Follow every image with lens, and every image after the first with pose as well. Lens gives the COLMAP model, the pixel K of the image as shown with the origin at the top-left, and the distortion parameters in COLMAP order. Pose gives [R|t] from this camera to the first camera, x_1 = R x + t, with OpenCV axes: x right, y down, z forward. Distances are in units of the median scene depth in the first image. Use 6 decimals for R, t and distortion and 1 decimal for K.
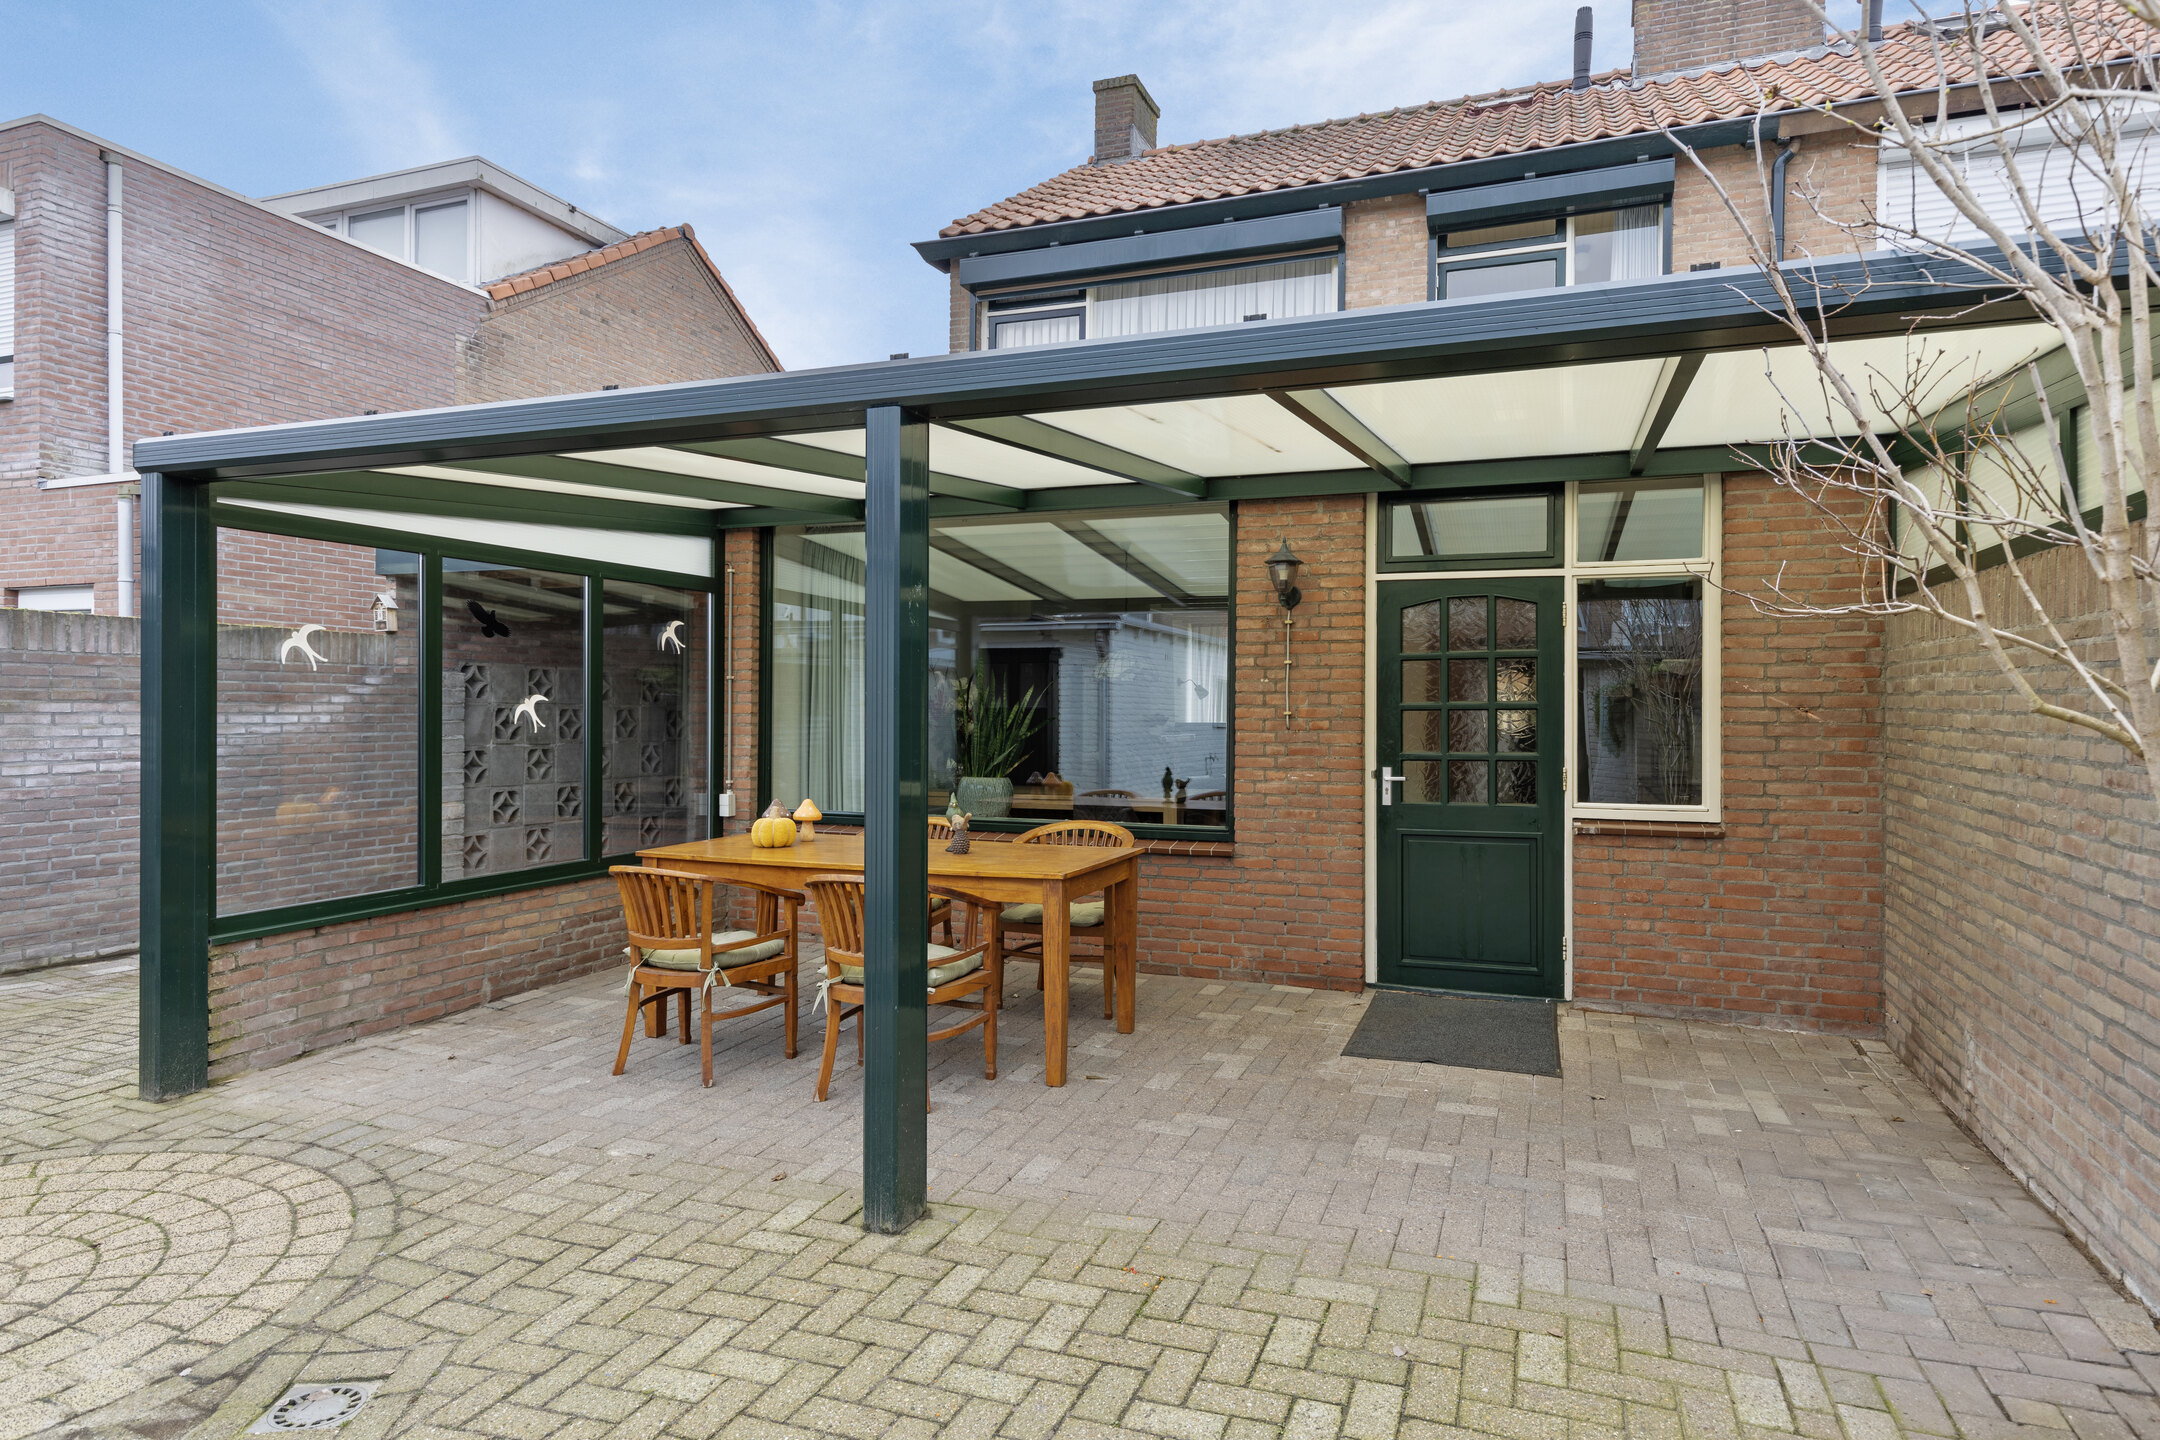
lens RADIAL K [[1198.7, 0, 1090.4], [0, 1198.7, 720.9], [0, 0, 1]] dist [0.008605, -0.000499]
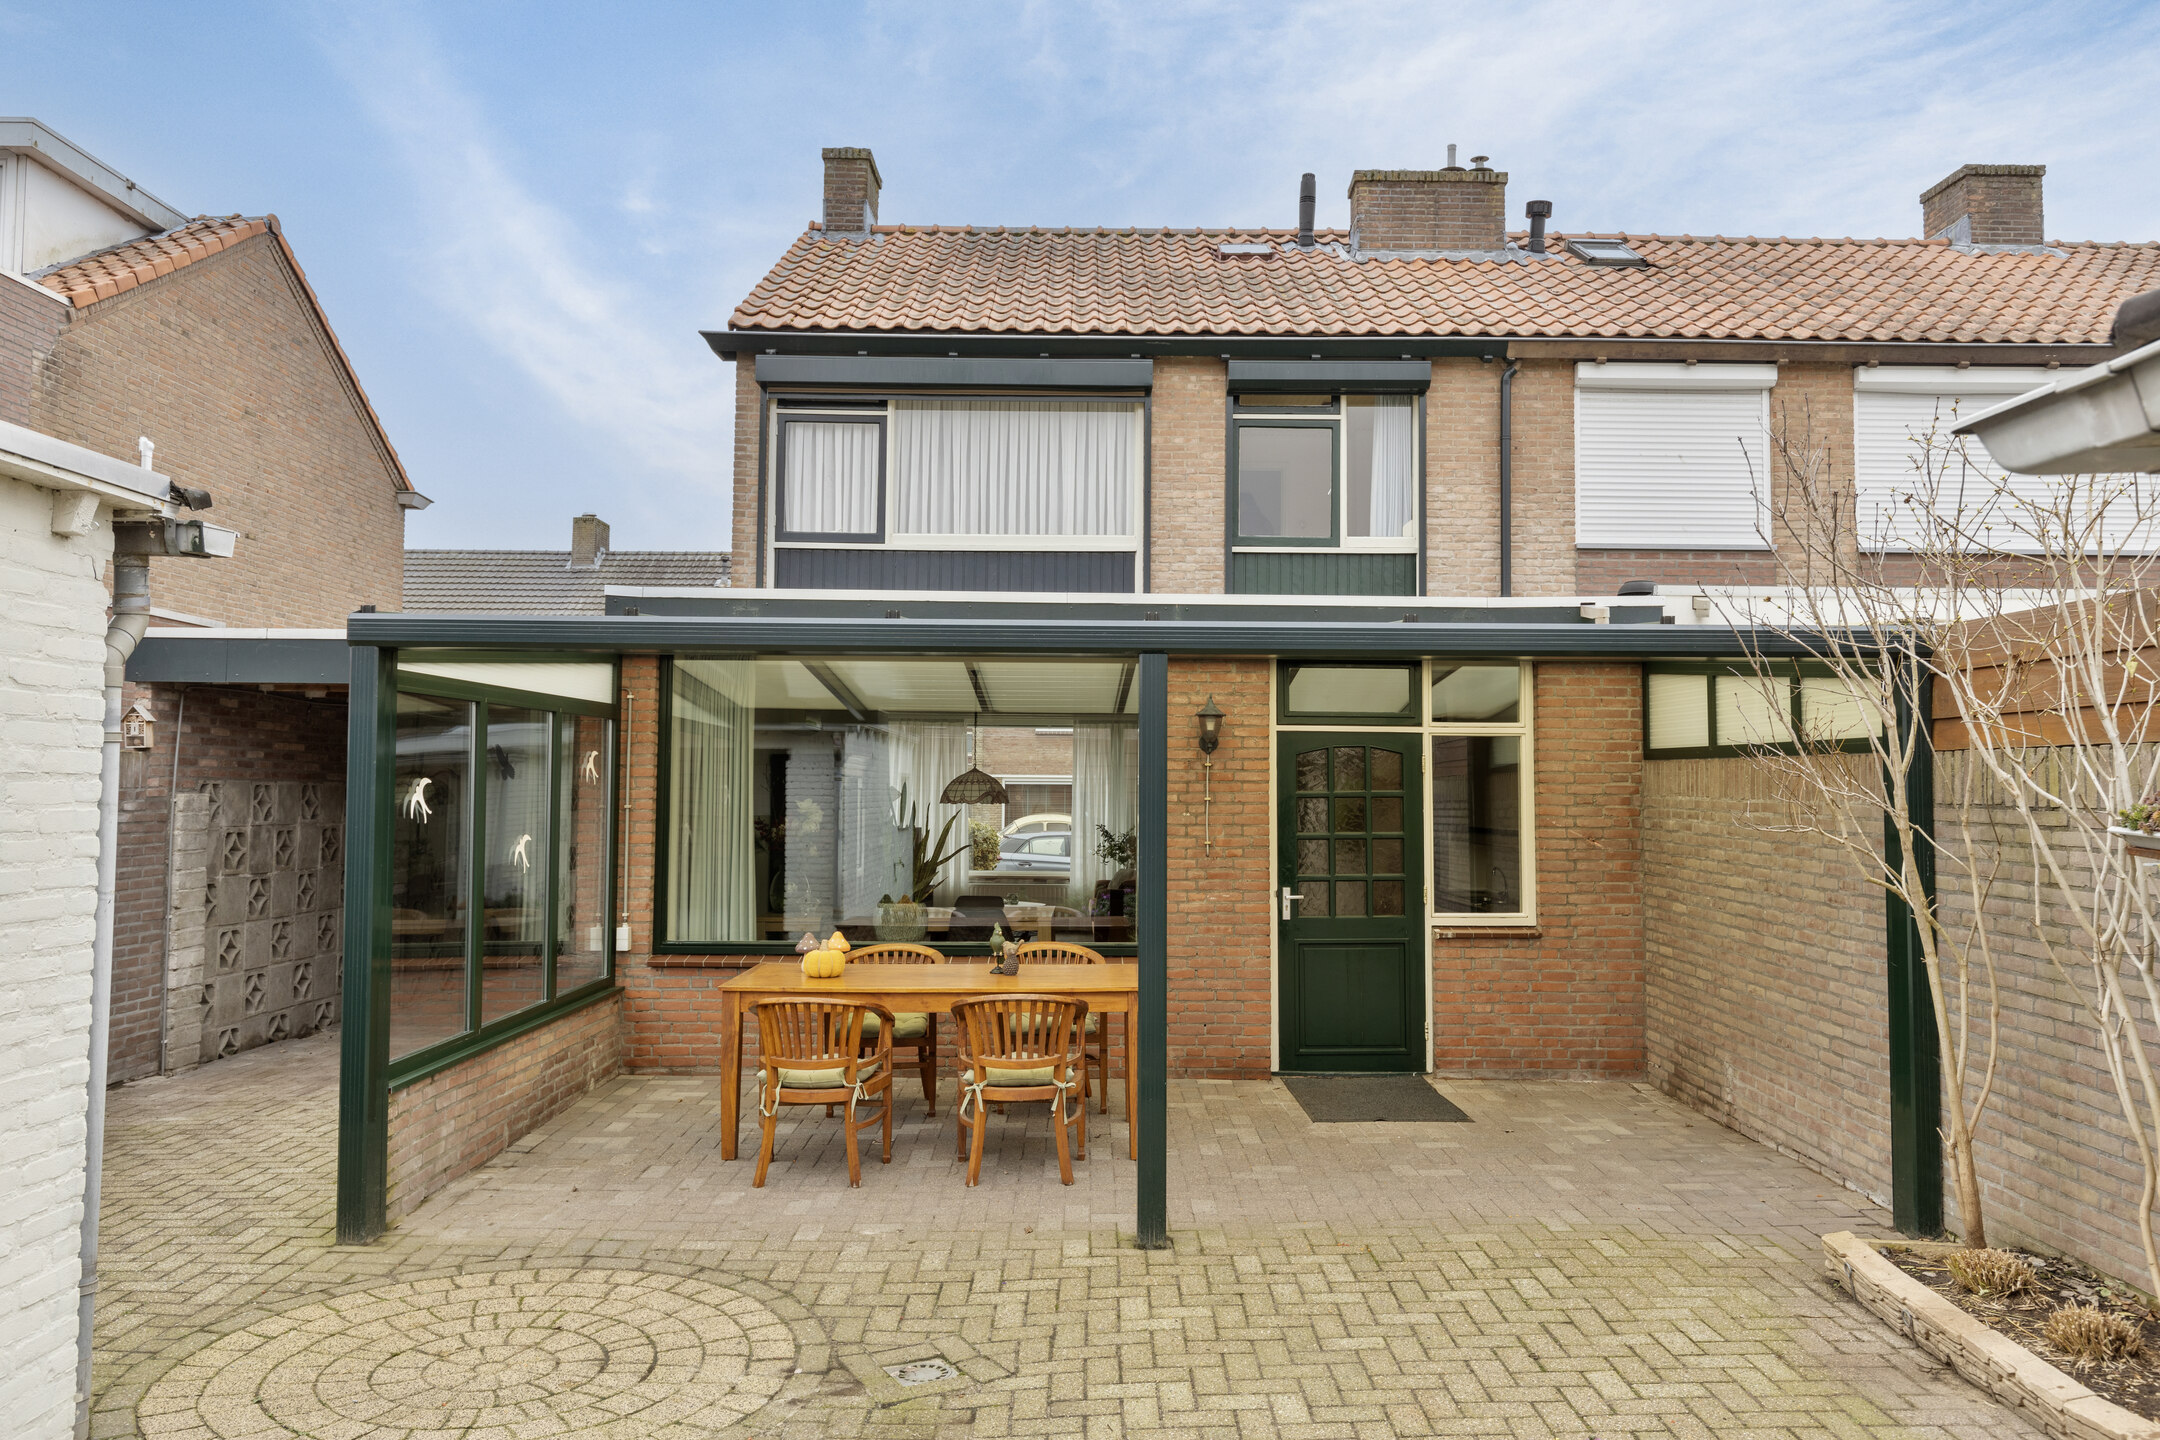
lens RADIAL K [[1527.9, 0, 1078.9], [0, 1527.9, 722.1], [0, 0, 1]] dist [-0.005289, 0.010310]
pose [[0.934508, 0.014160, 0.355661, -0.528368], [0.003689, 0.998769, -0.049459, -0.055438], [-0.355923, 0.047532, 0.933306, -0.379954]]
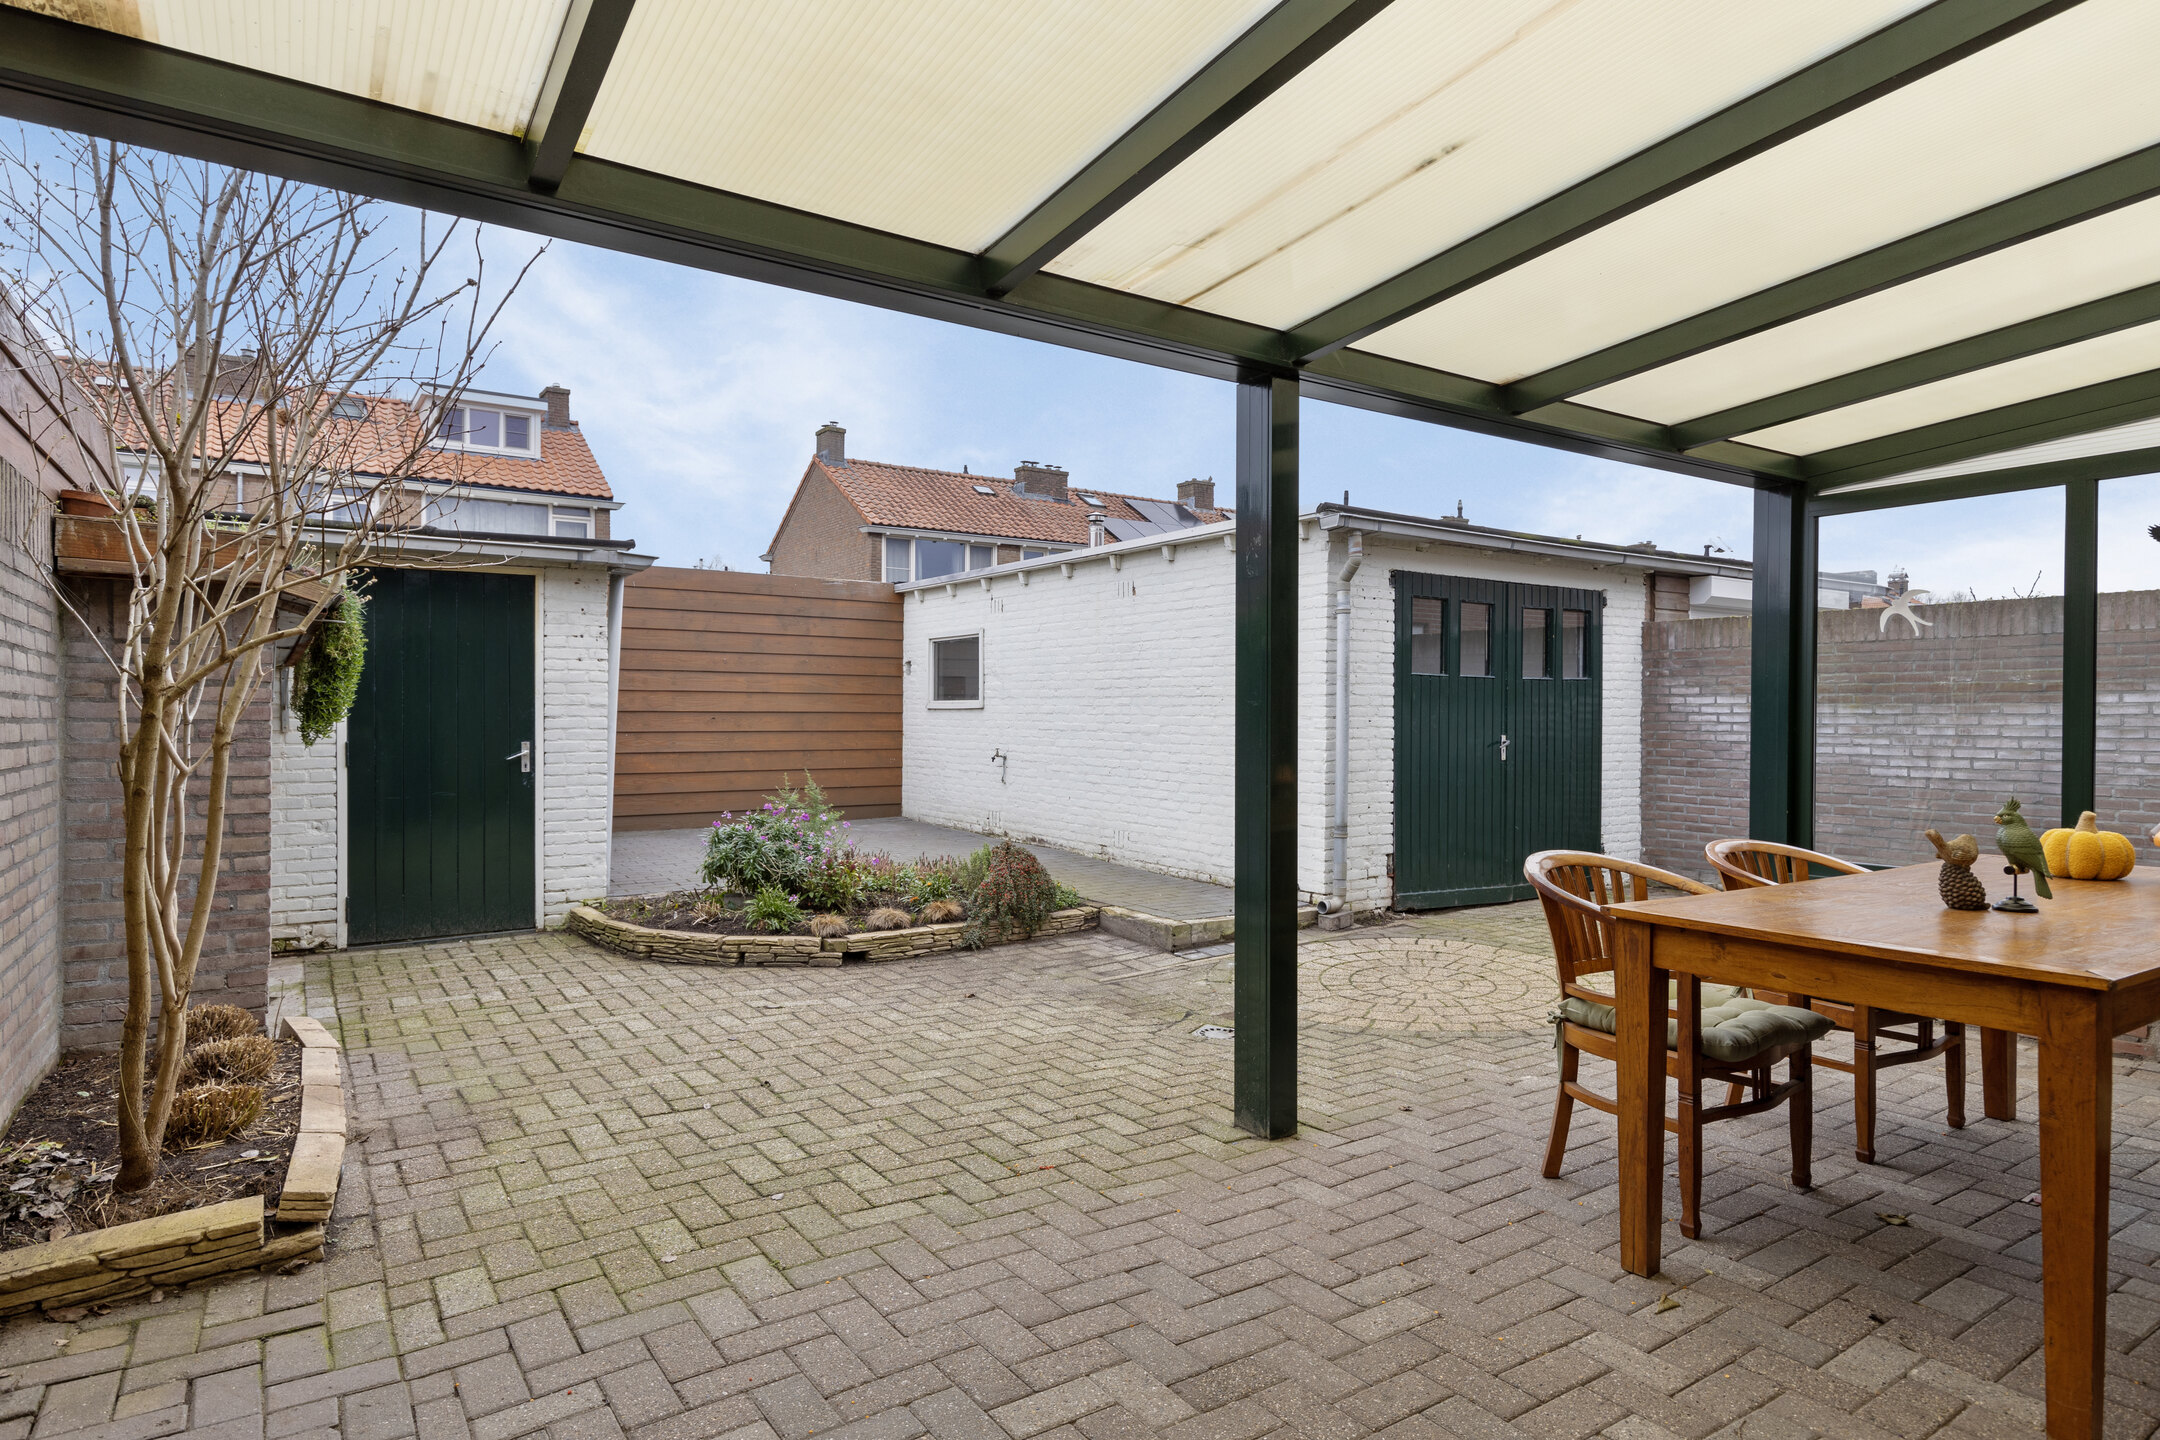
lens RADIAL K [[1198.7, 0, 1114.9], [0, 1198.7, 711.9], [0, 0, 1]] dist [0.008605, -0.000499]
pose [[-0.558127, -0.007273, -0.829724, 0.490710], [-0.011386, 0.999935, -0.001106, 0.027530], [0.829678, 0.008830, -0.558173, 0.904444]]
